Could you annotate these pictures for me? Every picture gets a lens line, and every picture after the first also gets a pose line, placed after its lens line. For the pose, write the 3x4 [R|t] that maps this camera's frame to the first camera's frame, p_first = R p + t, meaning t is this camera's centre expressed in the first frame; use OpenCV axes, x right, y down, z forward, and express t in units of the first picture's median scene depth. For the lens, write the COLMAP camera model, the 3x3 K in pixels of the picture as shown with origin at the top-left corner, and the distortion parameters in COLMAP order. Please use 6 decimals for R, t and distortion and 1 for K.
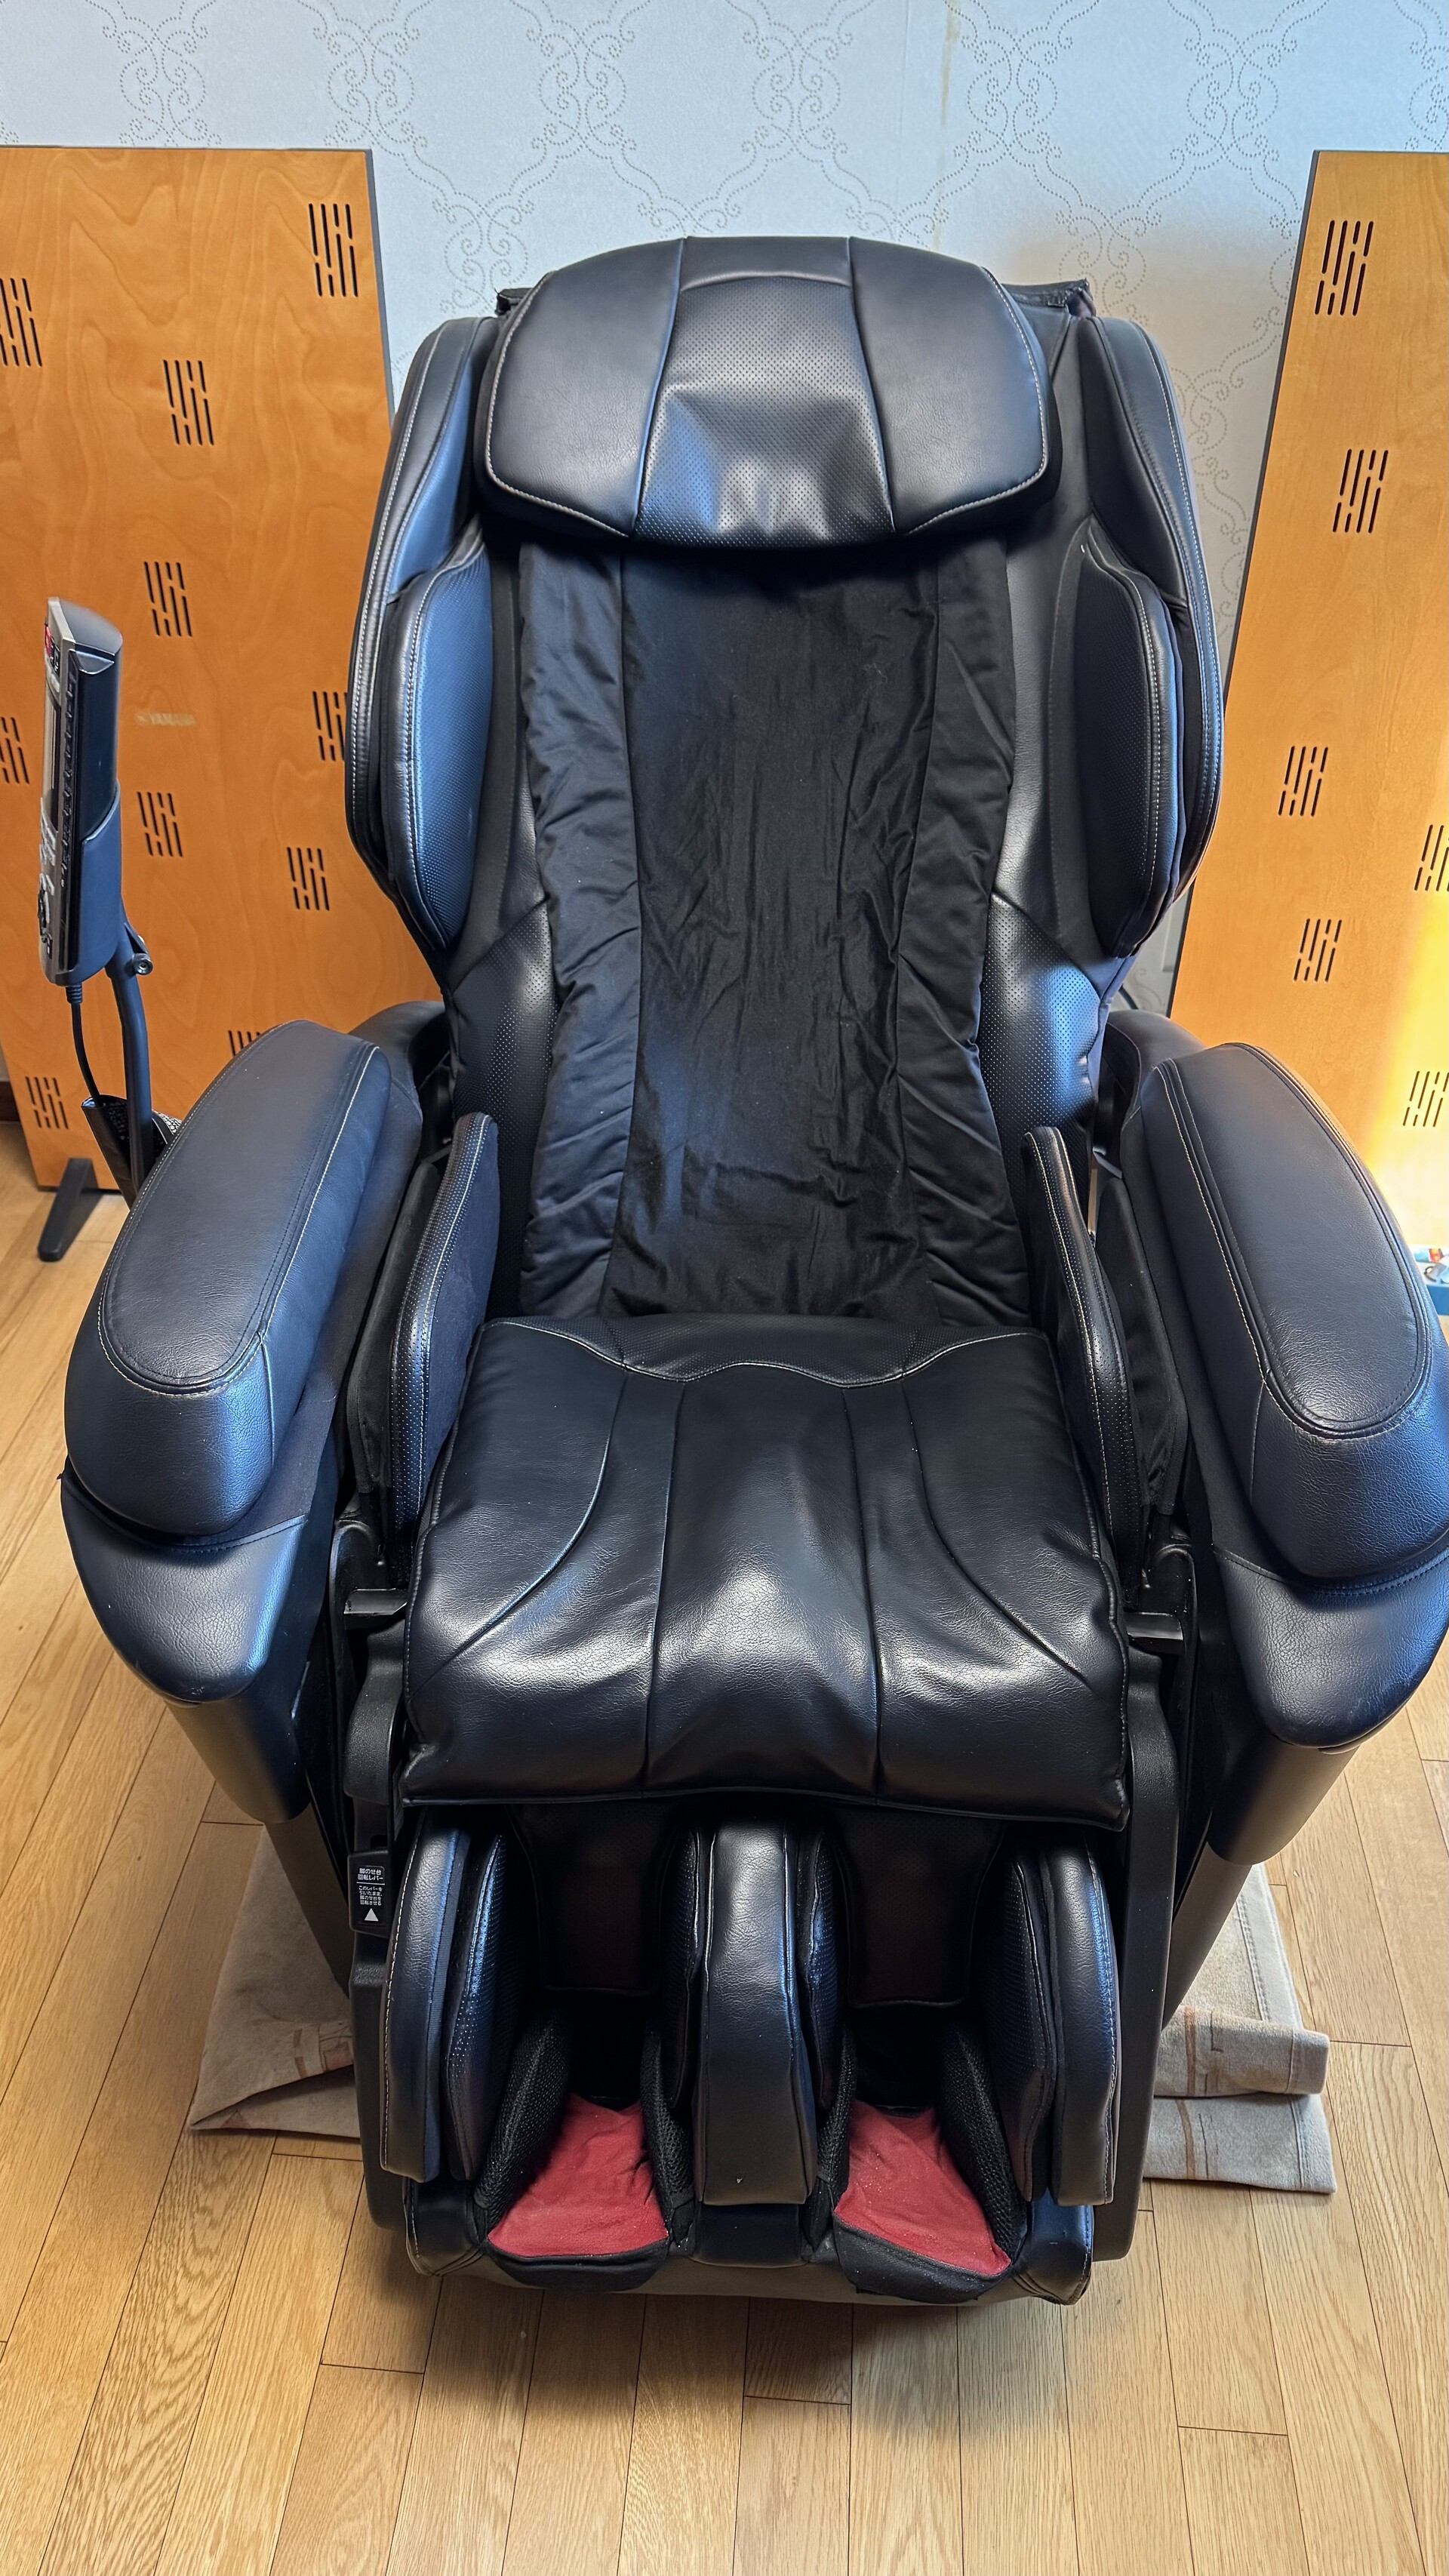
lens RADIAL K [[1834.5, 0, 701.4], [0, 1834.5, 1288.3], [0, 0, 1]] dist [0.064604, -0.064971]
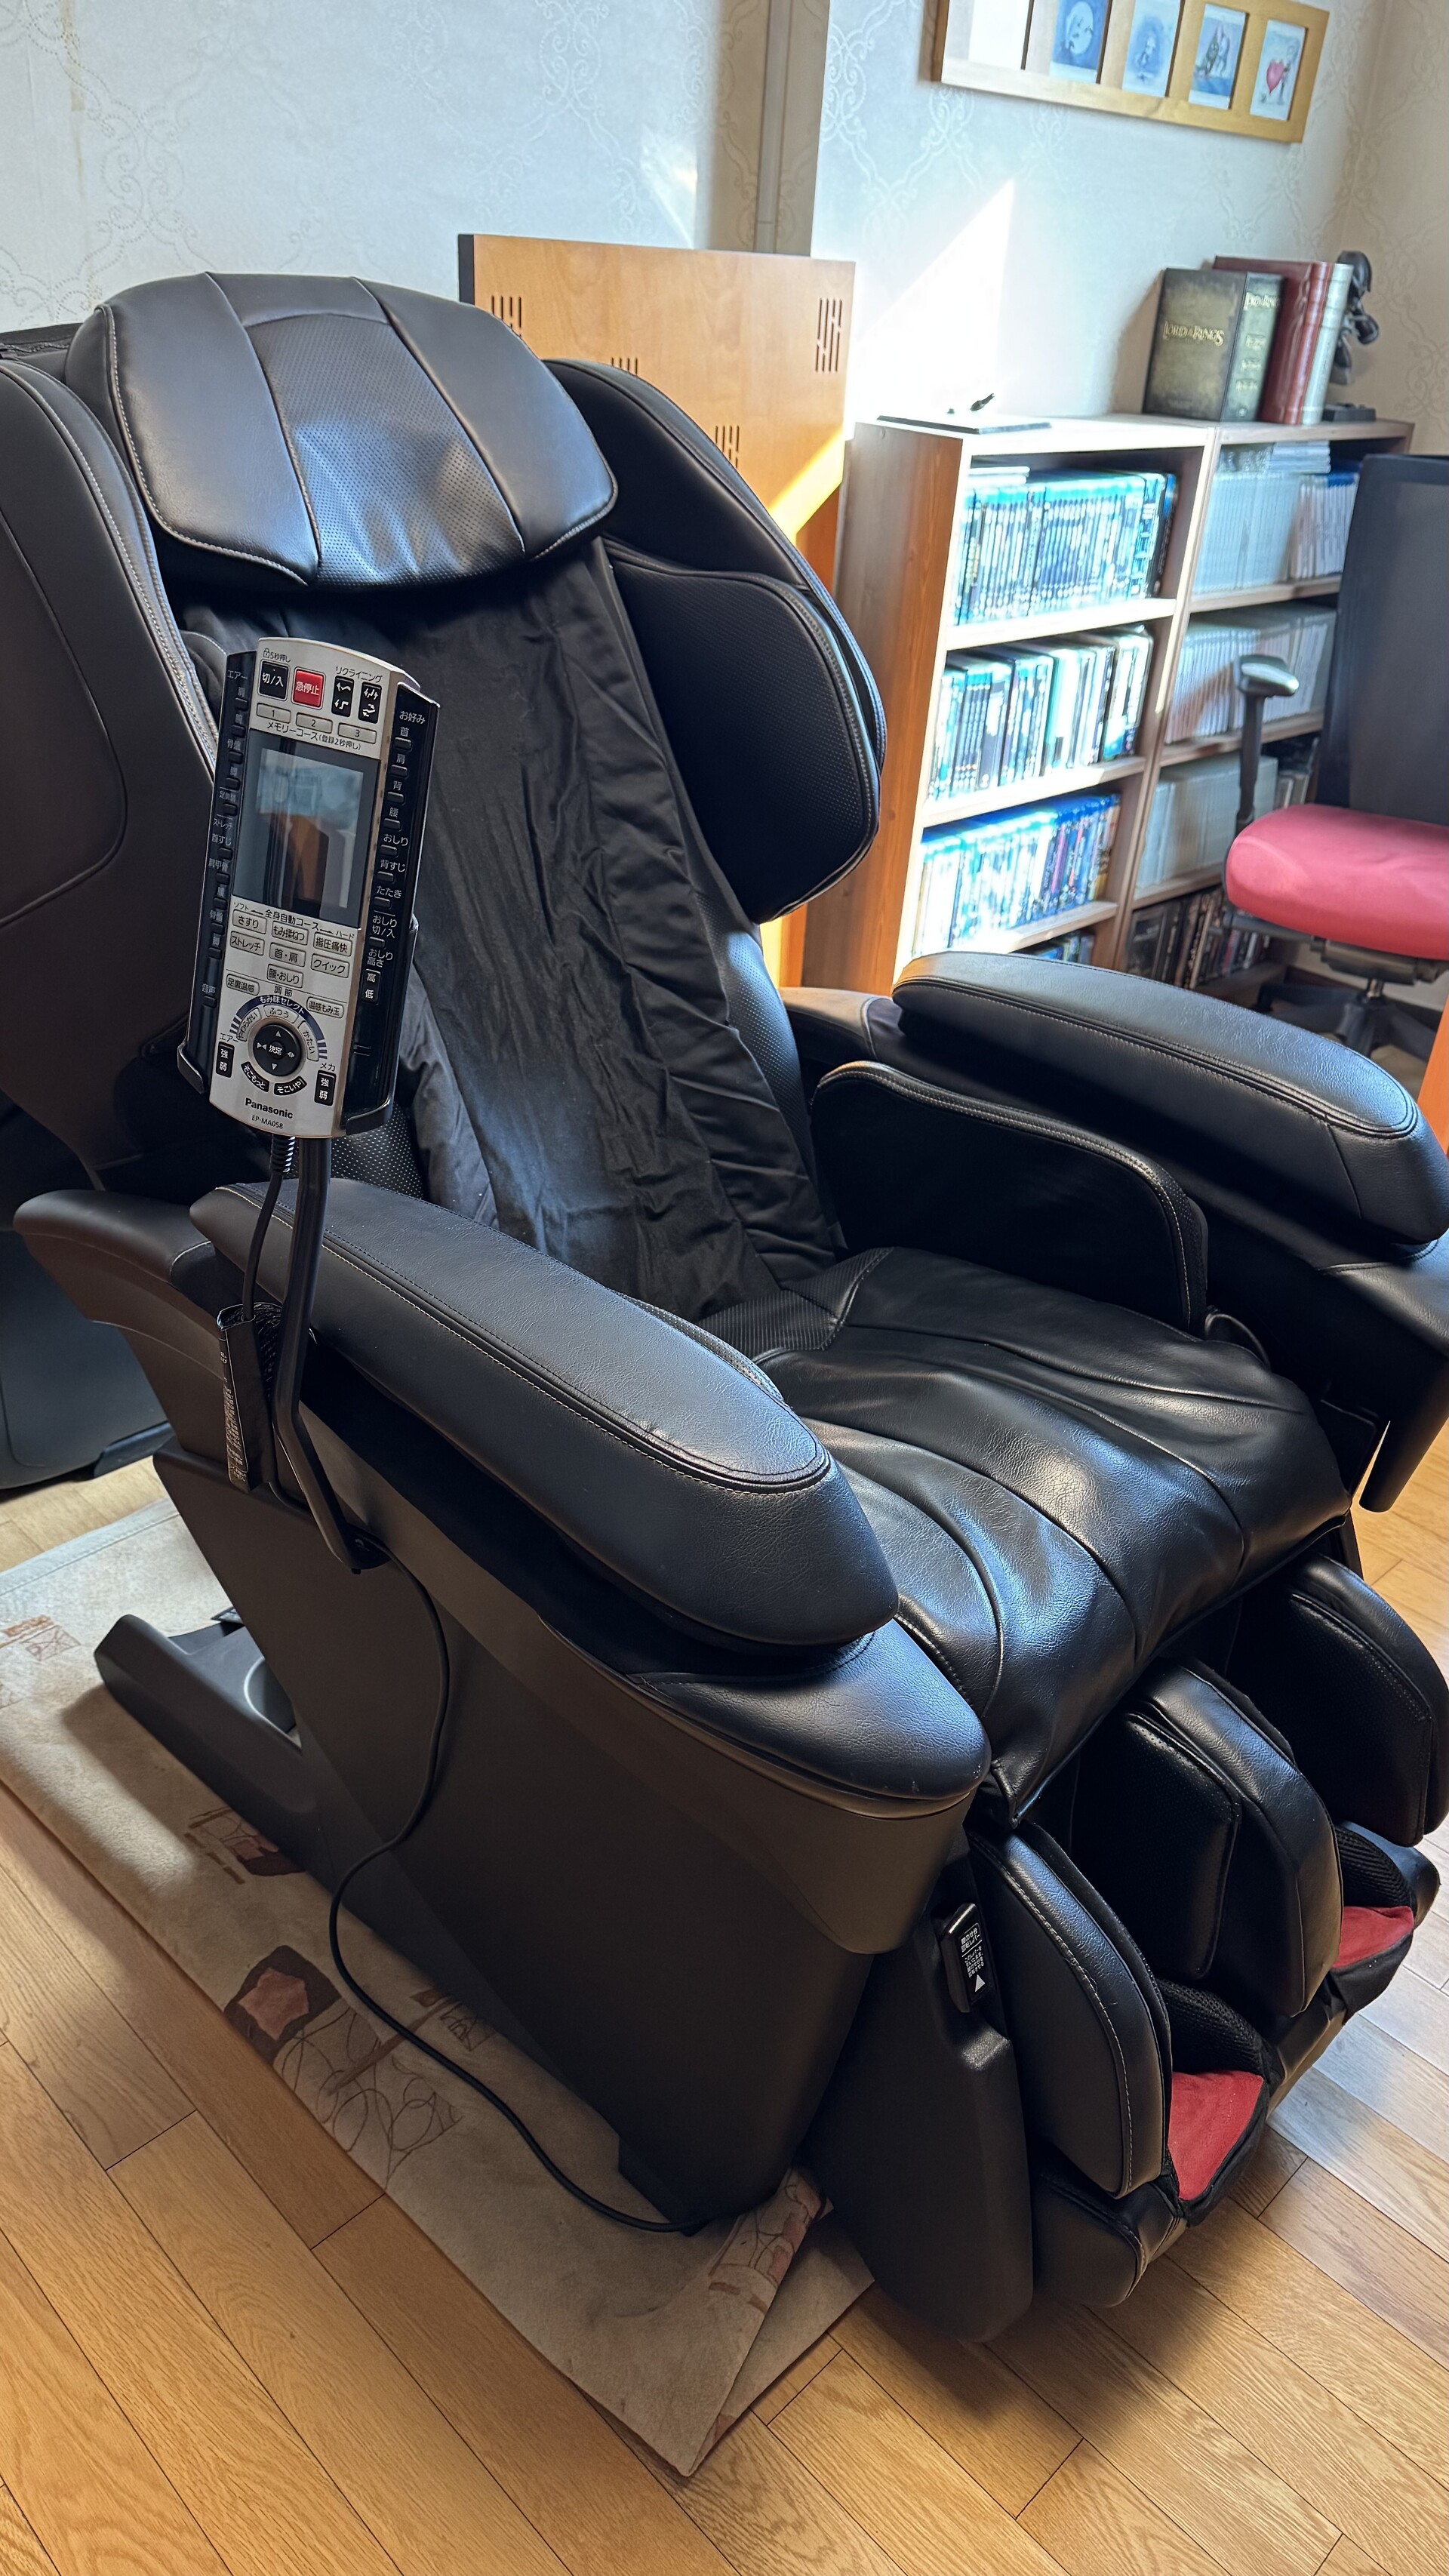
lens RADIAL K [[1834.5, 0, 701.4], [0, 1834.5, 1288.3], [0, 0, 1]] dist [0.064604, -0.064971]
pose [[0.649837, -0.339775, 0.679901, -0.627757], [0.394795, 0.915274, 0.080062, -0.084397], [-0.649499, 0.216394, 0.728921, 0.279069]]
